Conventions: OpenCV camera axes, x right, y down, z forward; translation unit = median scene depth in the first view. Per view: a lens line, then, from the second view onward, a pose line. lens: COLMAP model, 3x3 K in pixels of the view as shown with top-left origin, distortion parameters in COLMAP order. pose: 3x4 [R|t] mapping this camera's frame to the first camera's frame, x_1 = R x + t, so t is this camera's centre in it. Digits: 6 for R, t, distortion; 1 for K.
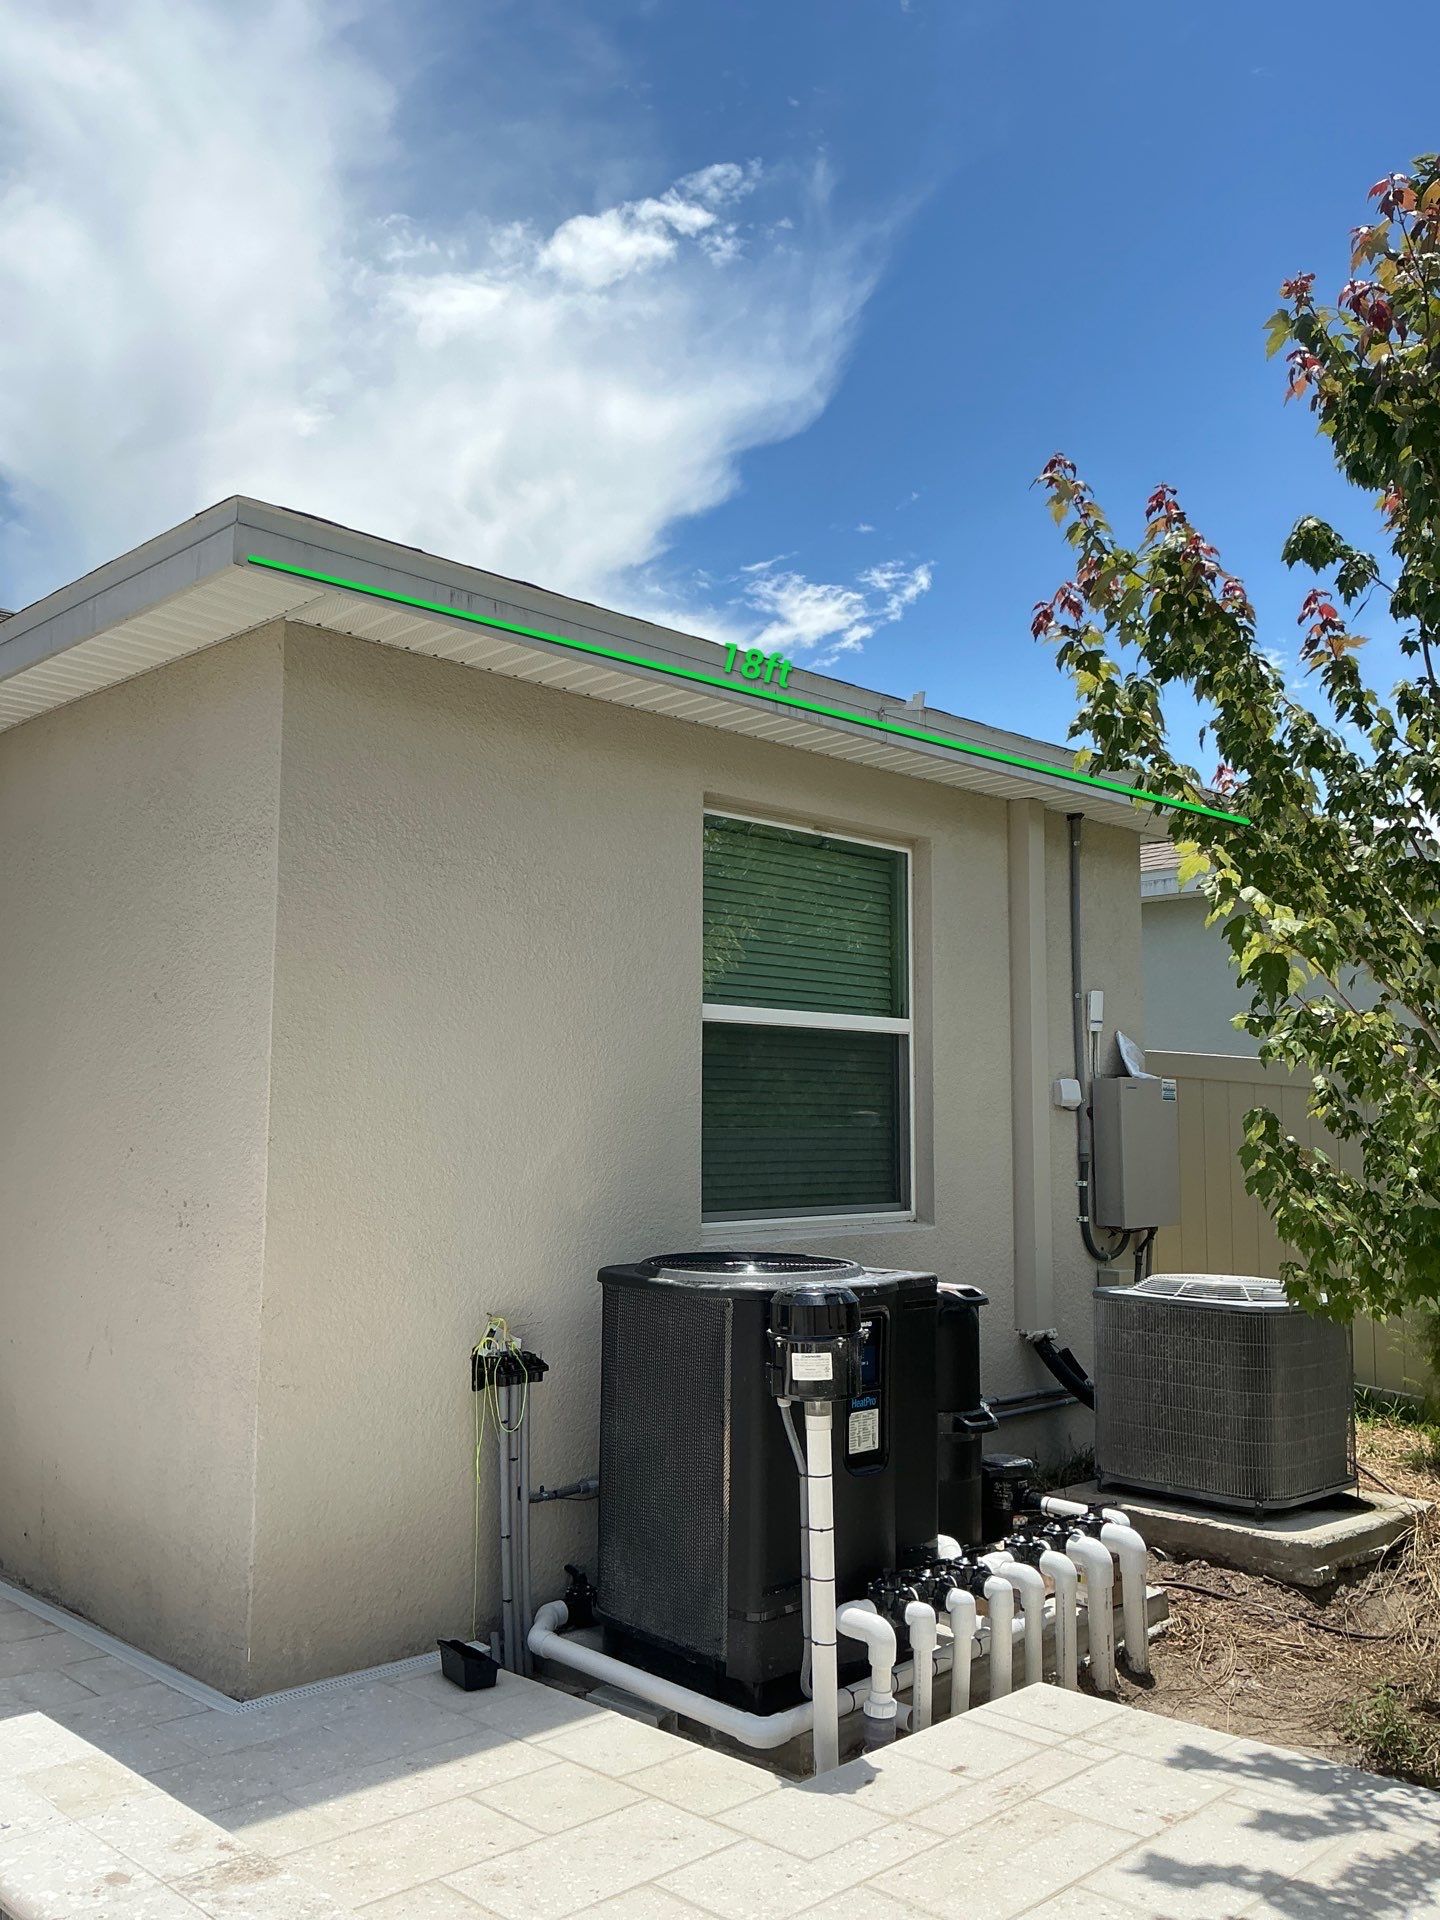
lens RADIAL K [[1593.8, 0, 720.0], [0, 1593.8, 960.0], [0, 0, 1]] dist [0.018626, -0.092580]
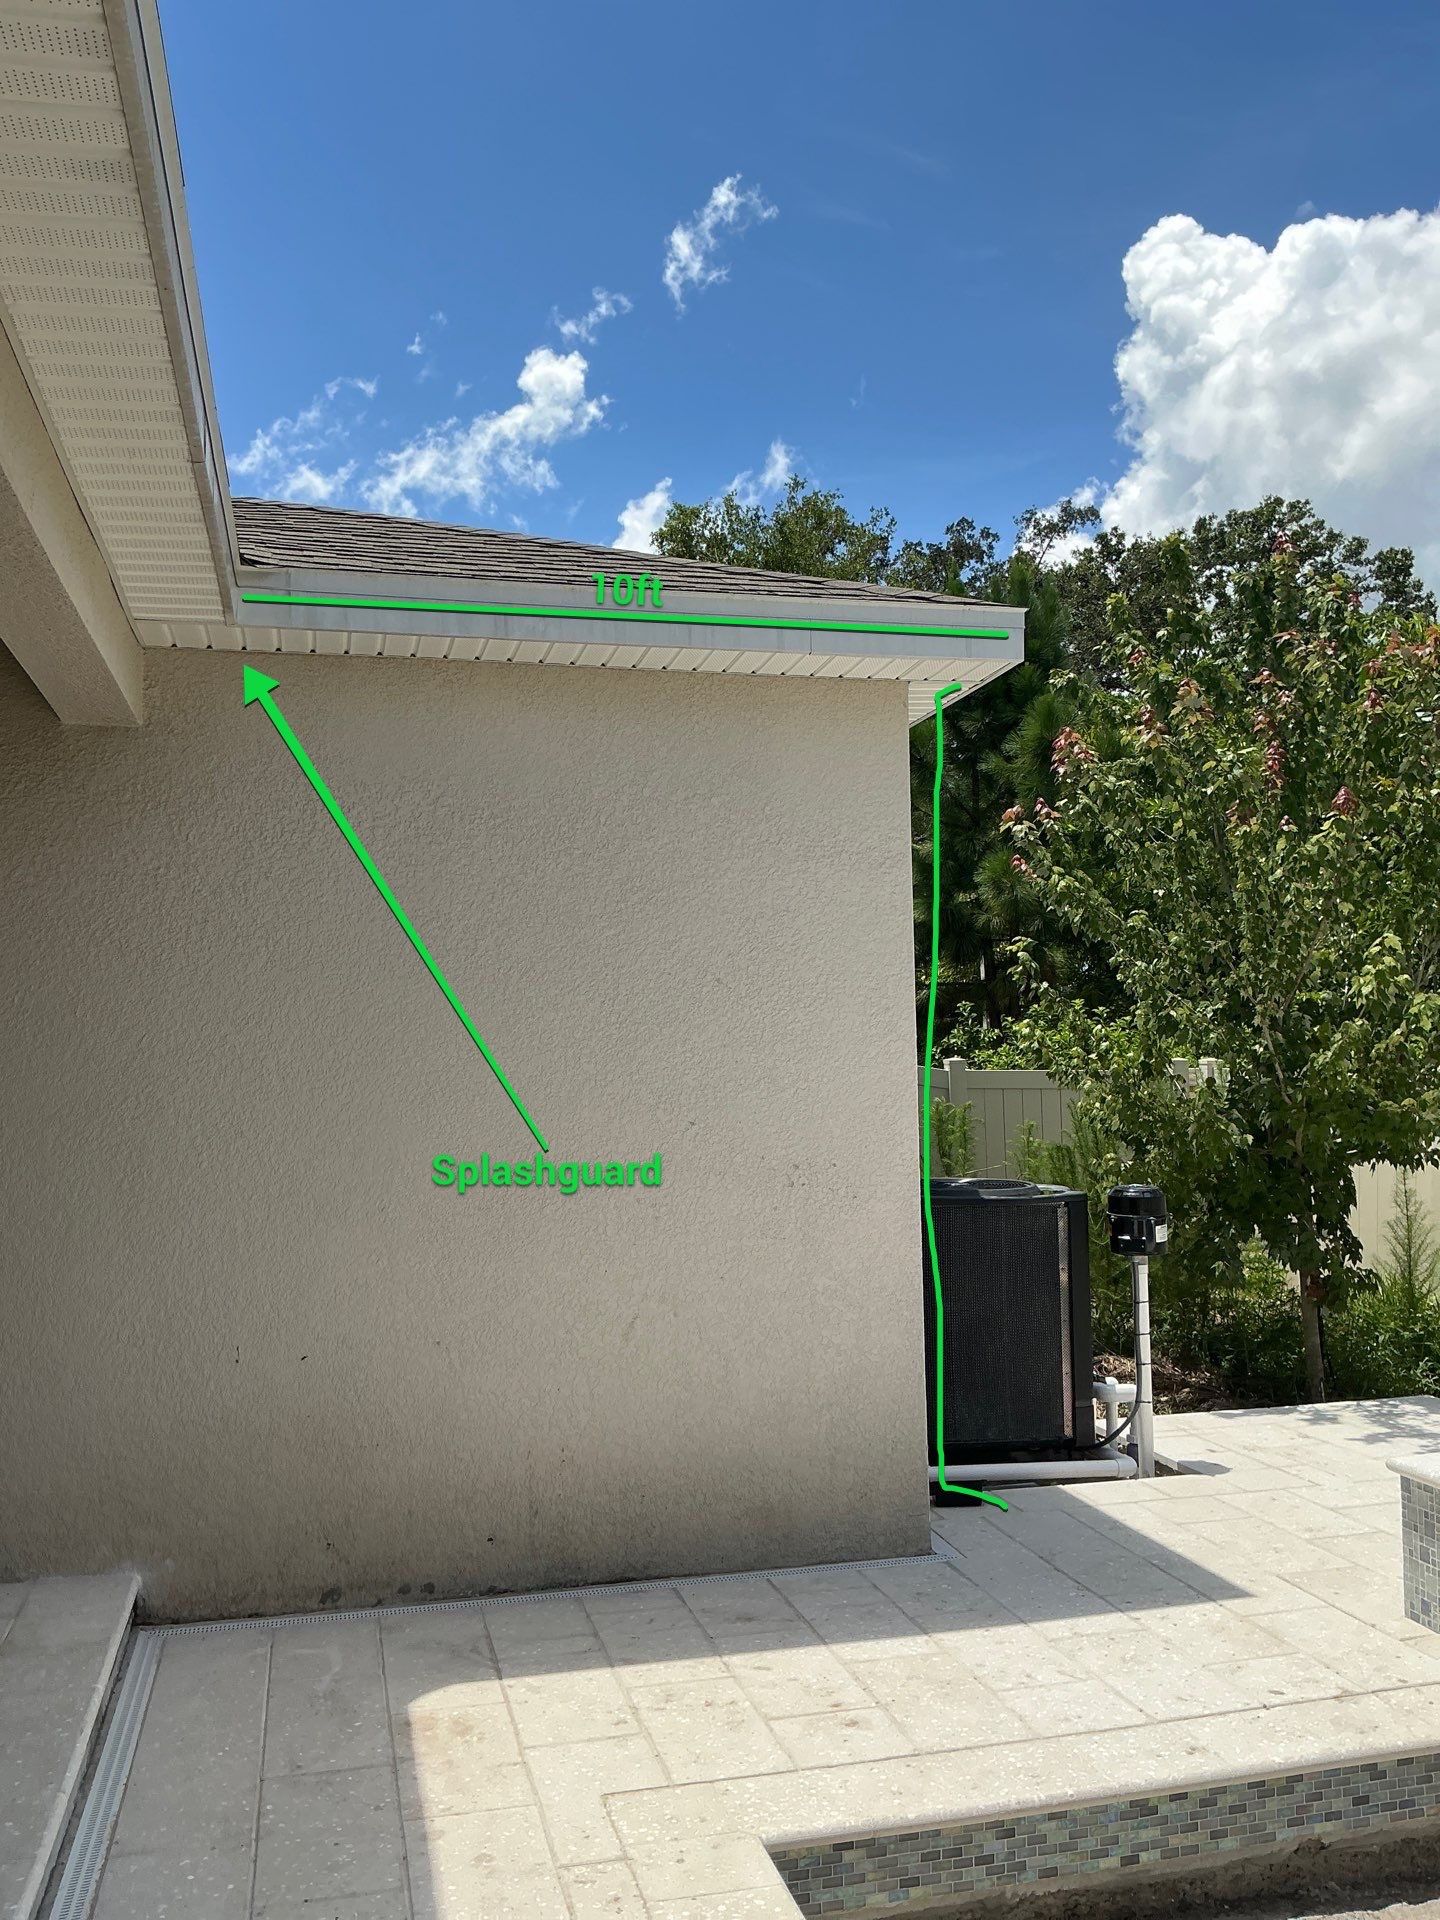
lens RADIAL K [[1593.8, 0, 720.0], [0, 1593.8, 960.0], [0, 0, 1]] dist [0.018626, -0.092580]
pose [[0.521136, 0.044974, 0.852288, -1.606472], [-0.078454, 0.996907, -0.004634, 0.020664], [-0.849860, -0.064450, 0.523052, 0.560401]]
